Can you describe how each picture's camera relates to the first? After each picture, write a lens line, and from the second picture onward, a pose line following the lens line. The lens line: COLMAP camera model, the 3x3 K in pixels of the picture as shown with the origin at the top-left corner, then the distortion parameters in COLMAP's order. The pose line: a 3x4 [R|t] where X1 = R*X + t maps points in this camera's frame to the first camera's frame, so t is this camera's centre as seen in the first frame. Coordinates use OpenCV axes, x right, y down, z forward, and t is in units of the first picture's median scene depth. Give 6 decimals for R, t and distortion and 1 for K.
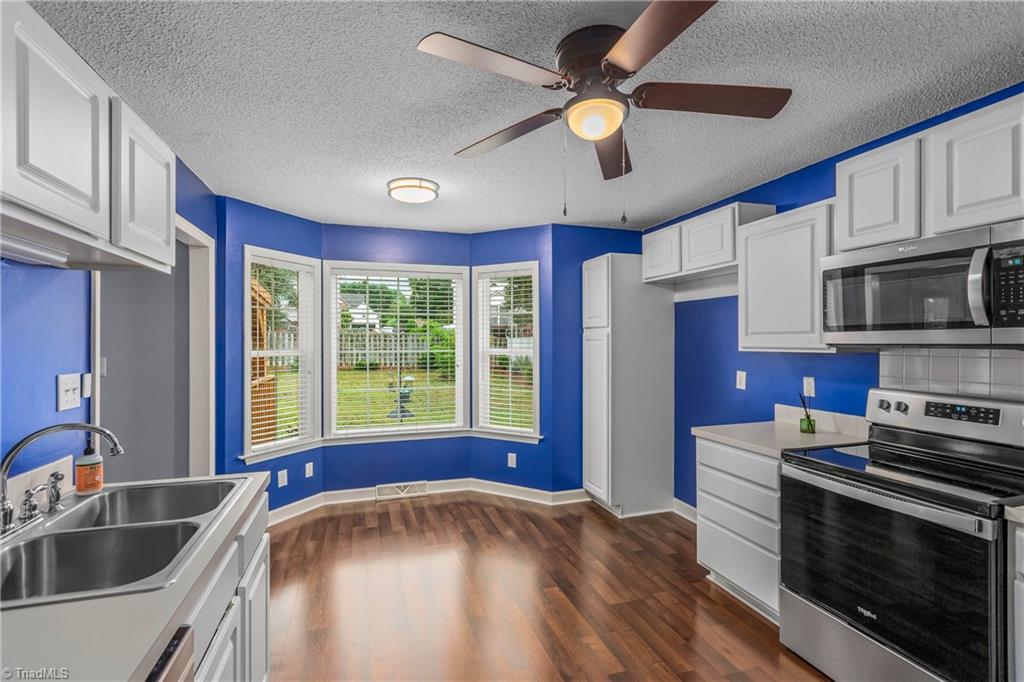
lens RADIAL K [[467.2, 0, 517.8], [0, 467.2, 342.7], [0, 0, 1]] dist [0.001202, -0.000408]
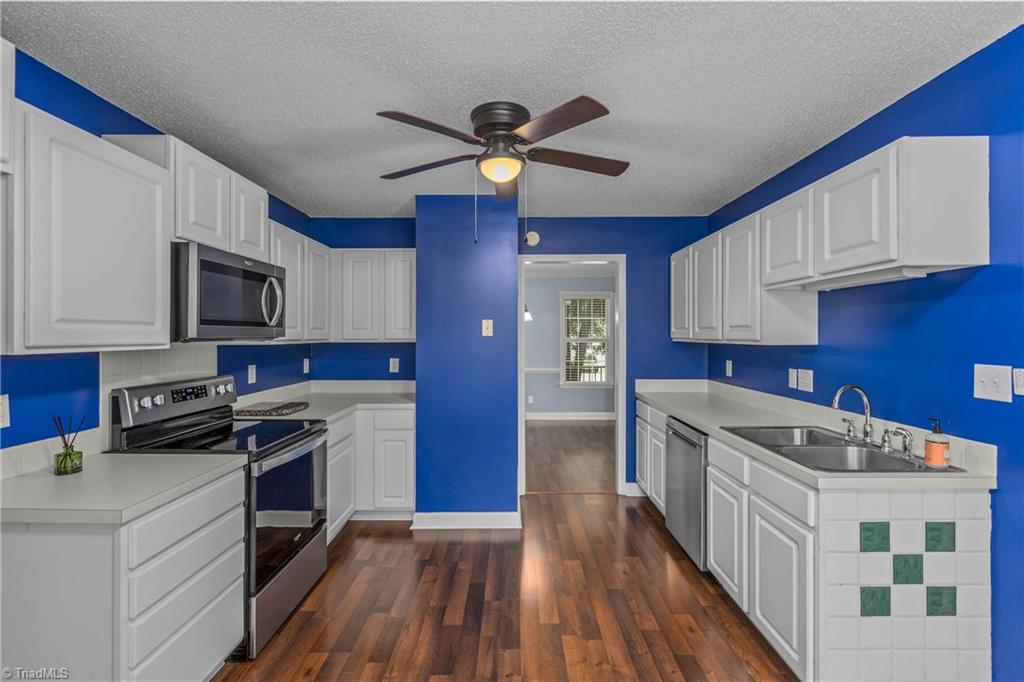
lens RADIAL K [[467.2, 0, 512.5], [0, 467.2, 335.9], [0, 0, 1]] dist [0.001202, -0.000408]
pose [[-0.944234, -0.005145, 0.329235, -0.066878], [-0.005010, 0.999987, 0.001256, 0.003715], [-0.329237, -0.000463, -0.944247, 0.860478]]
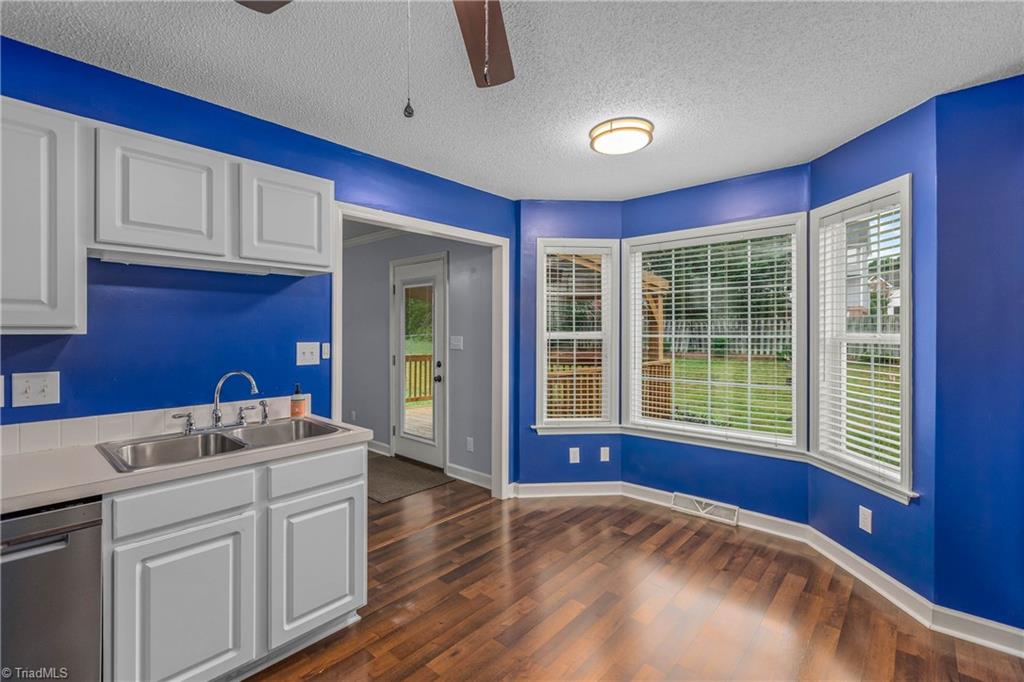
lens RADIAL K [[467.2, 0, 513.5], [0, 467.2, 332.2], [0, 0, 1]] dist [0.001202, -0.000408]
pose [[0.492392, 0.001601, -0.870372, 0.306110], [0.000285, 0.999998, 0.002001, 0.011574], [0.870373, -0.001233, 0.492391, 0.333297]]
